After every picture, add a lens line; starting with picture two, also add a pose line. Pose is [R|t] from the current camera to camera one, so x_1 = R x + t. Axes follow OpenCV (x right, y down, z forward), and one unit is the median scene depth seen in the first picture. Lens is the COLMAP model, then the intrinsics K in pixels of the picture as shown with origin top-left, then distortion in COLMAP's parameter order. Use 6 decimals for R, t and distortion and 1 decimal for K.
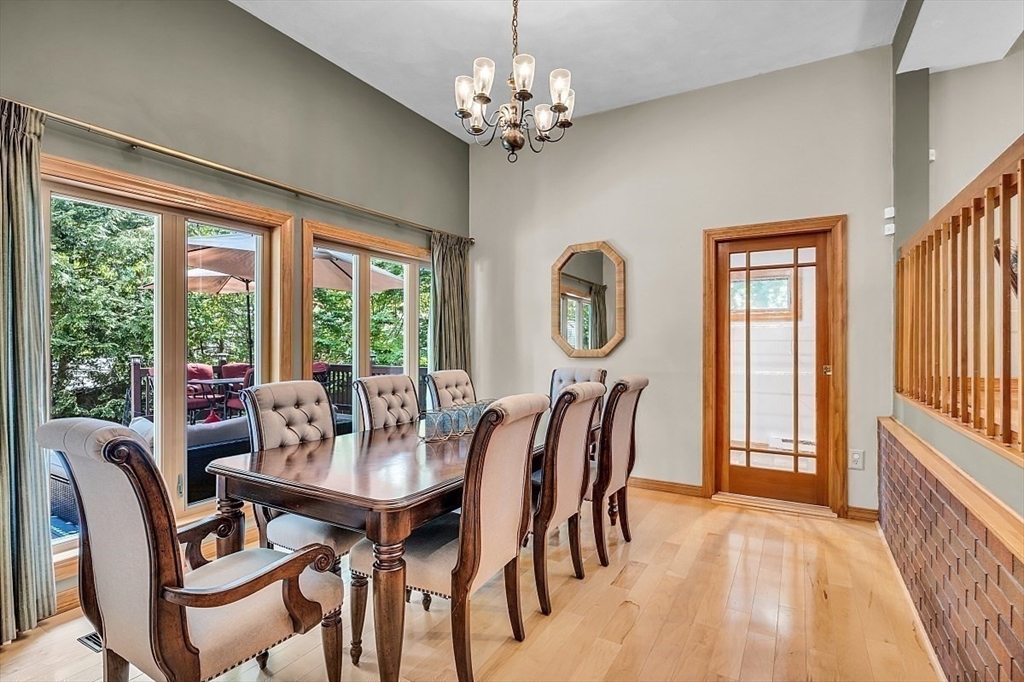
lens RADIAL K [[475.4, 0, 509.2], [0, 475.4, 343.5], [0, 0, 1]] dist [-0.010937, -0.001260]
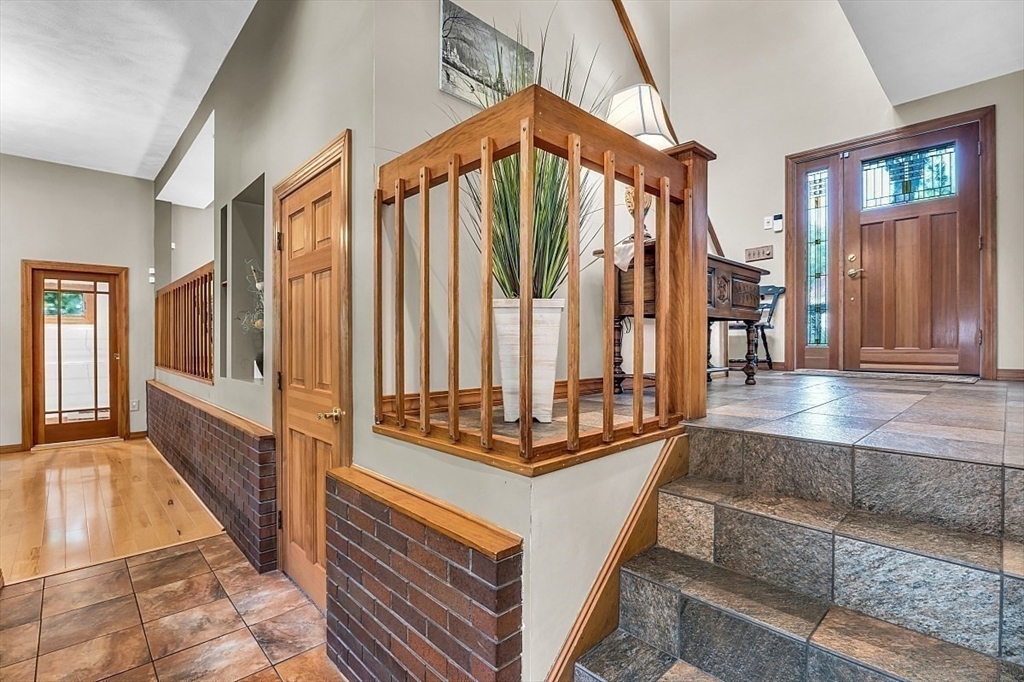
lens RADIAL K [[475.4, 0, 508.2], [0, 475.4, 341.9], [0, 0, 1]] dist [-0.010937, -0.001260]
pose [[0.280013, 0.003007, 0.959991, -0.555388], [0.010044, 0.999931, -0.006061, 0.028432], [-0.959944, 0.011339, 0.279964, -0.819877]]
